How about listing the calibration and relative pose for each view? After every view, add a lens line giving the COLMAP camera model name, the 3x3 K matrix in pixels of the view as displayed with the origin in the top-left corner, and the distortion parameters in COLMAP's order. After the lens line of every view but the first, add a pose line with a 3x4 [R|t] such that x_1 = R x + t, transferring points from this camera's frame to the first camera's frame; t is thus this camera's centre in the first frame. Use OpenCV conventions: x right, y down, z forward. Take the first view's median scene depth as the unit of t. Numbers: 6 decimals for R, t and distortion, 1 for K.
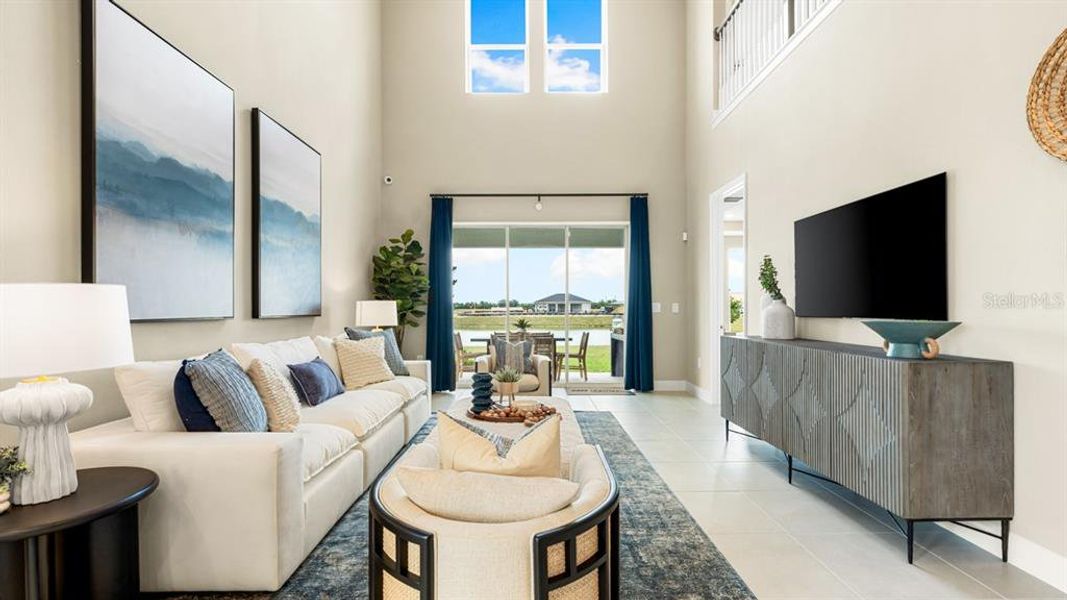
lens RADIAL K [[471.5, 0, 529.4], [0, 471.5, 311.4], [0, 0, 1]] dist [-0.001796, 0.000404]
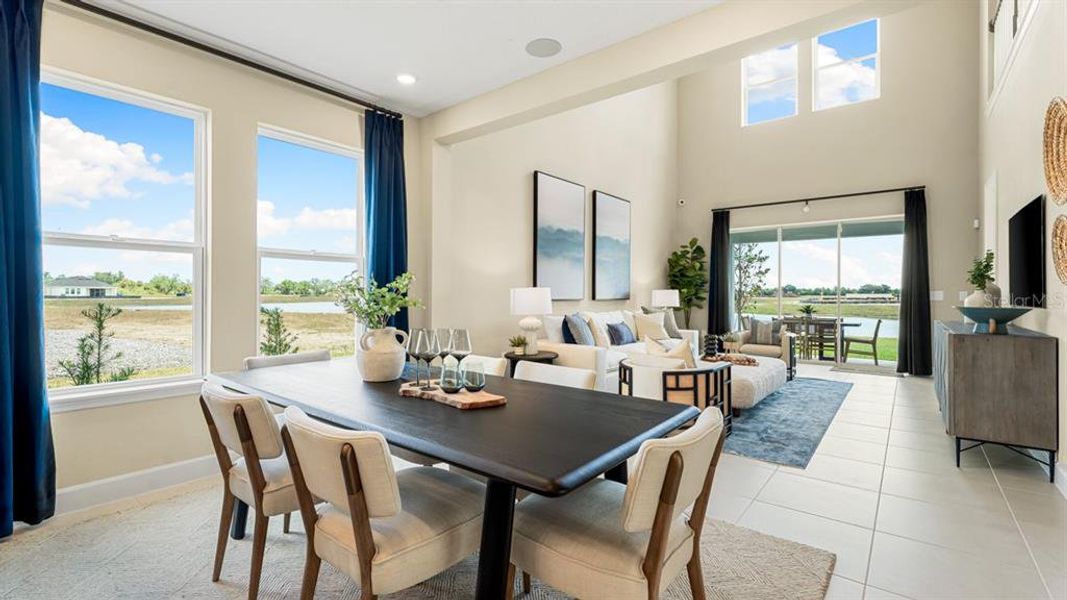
lens RADIAL K [[471.5, 0, 536.8], [0, 471.5, 295.0], [0, 0, 1]] dist [-0.001796, 0.000404]
pose [[0.781354, 0.006174, -0.624058, 0.253048], [-0.009108, 0.999957, -0.001510, -0.000288], [0.624022, 0.006864, 0.781377, -0.374162]]
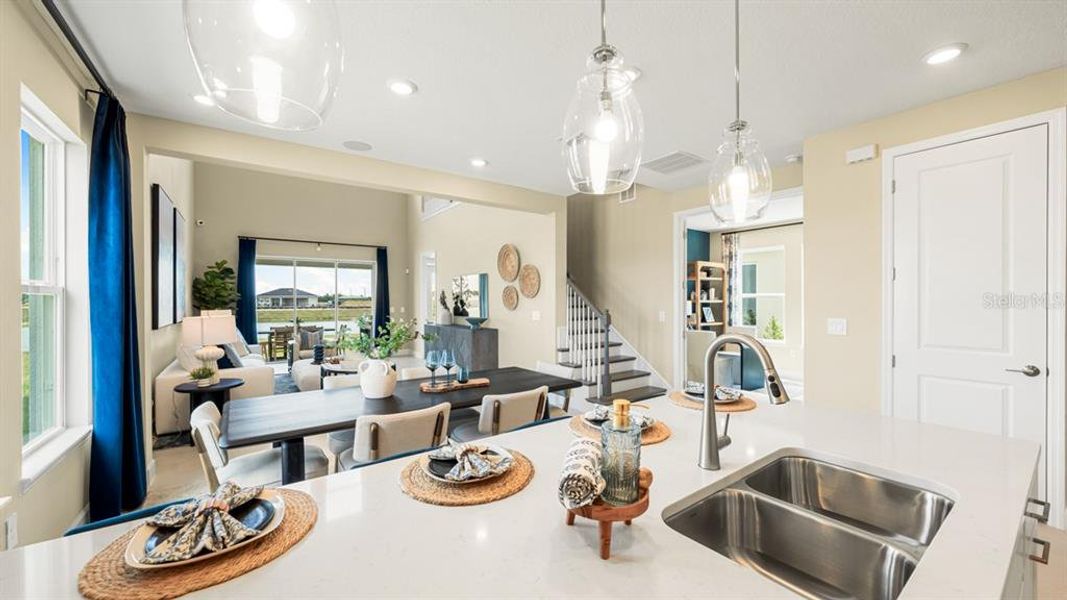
lens RADIAL K [[396.1, 0, 533.7], [0, 396.1, 302.1], [0, 0, 1]] dist [0.000328, -0.000011]
pose [[0.804262, -0.002174, 0.594272, -0.217392], [0.004612, 0.999986, -0.002583, -0.034434], [-0.594258, 0.004818, 0.804260, -0.604423]]
